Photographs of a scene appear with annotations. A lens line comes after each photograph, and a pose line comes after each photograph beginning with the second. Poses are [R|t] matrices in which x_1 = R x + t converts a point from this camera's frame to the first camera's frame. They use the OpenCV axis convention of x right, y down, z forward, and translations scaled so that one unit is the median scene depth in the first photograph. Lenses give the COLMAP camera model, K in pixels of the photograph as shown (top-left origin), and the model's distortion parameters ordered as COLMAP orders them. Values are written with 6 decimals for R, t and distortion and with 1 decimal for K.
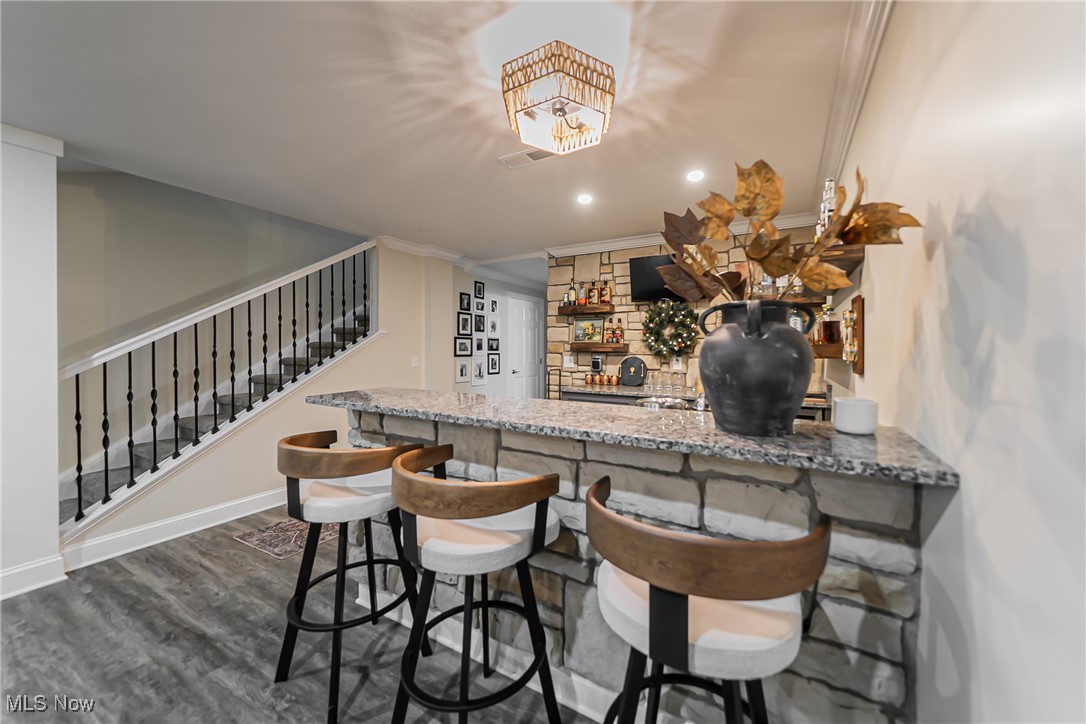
lens RADIAL K [[378.8, 0, 577.5], [0, 378.8, 353.7], [0, 0, 1]] dist [-0.001467, -0.000029]
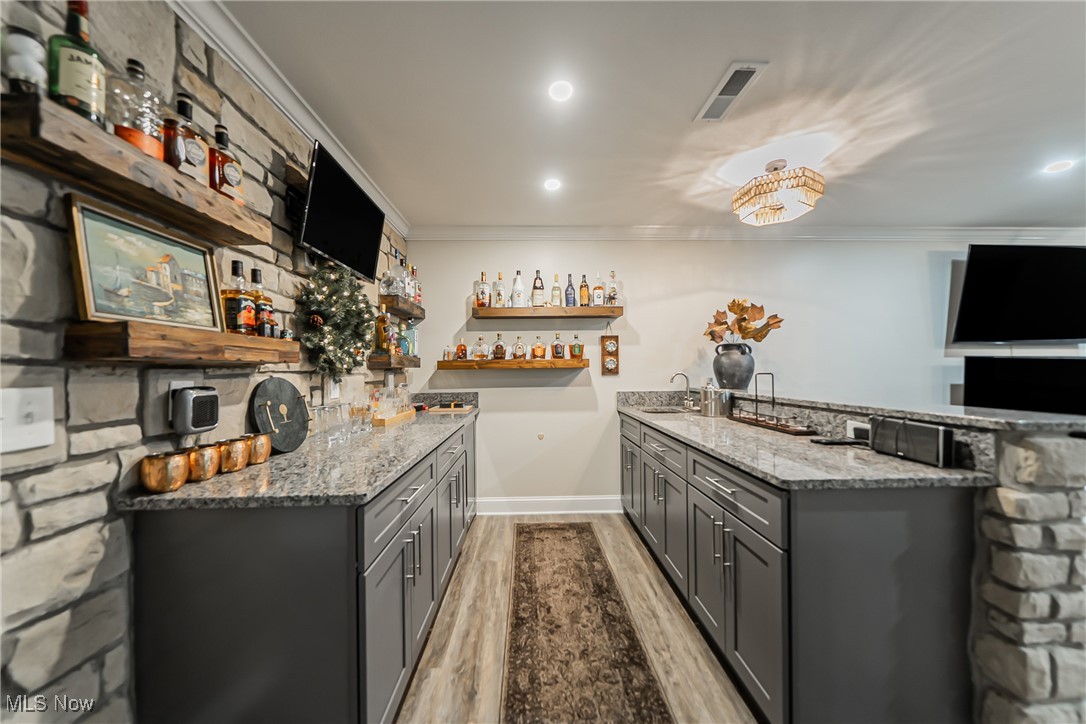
lens RADIAL K [[378.8, 0, 542.7], [0, 378.8, 366.0], [0, 0, 1]] dist [-0.001467, -0.000029]
pose [[-0.495795, 0.008221, 0.868400, -0.777679], [0.018660, 0.999825, 0.001189, 0.001810], [-0.868239, 0.016794, -0.495862, 2.228947]]
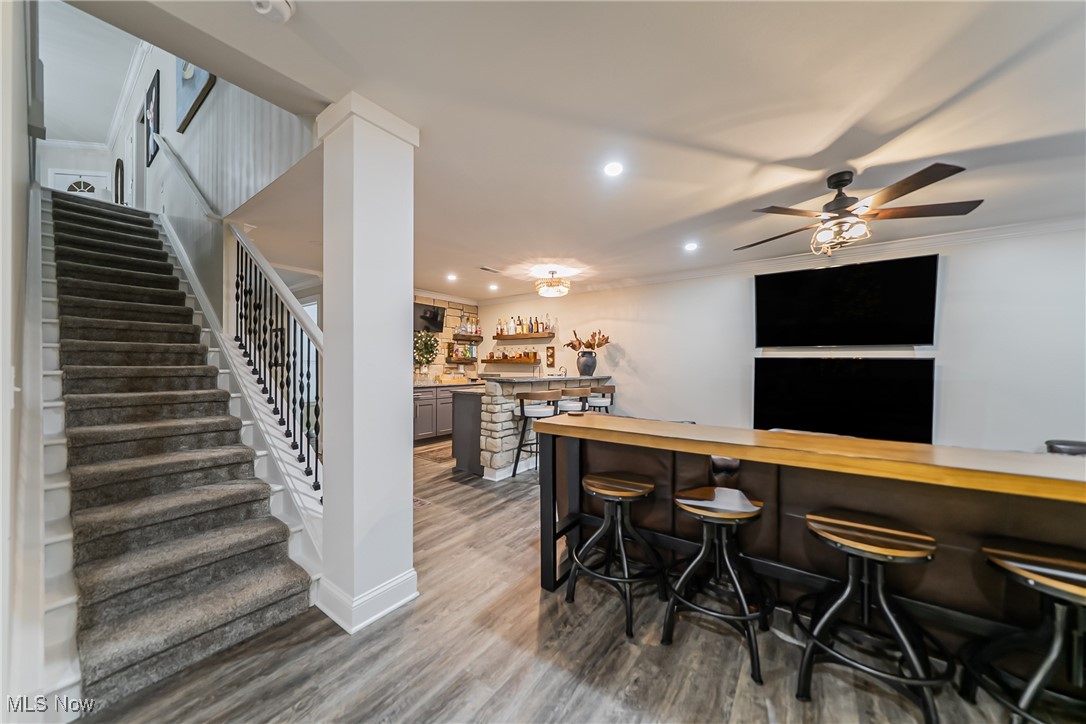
lens RADIAL K [[378.8, 0, 543.3], [0, 378.8, 359.6], [0, 0, 1]] dist [-0.001467, -0.000029]
pose [[0.149025, 0.014159, 0.988732, -2.927168], [0.006137, 0.999865, -0.015243, 0.038449], [-0.988814, 0.008339, 0.148917, 0.504229]]
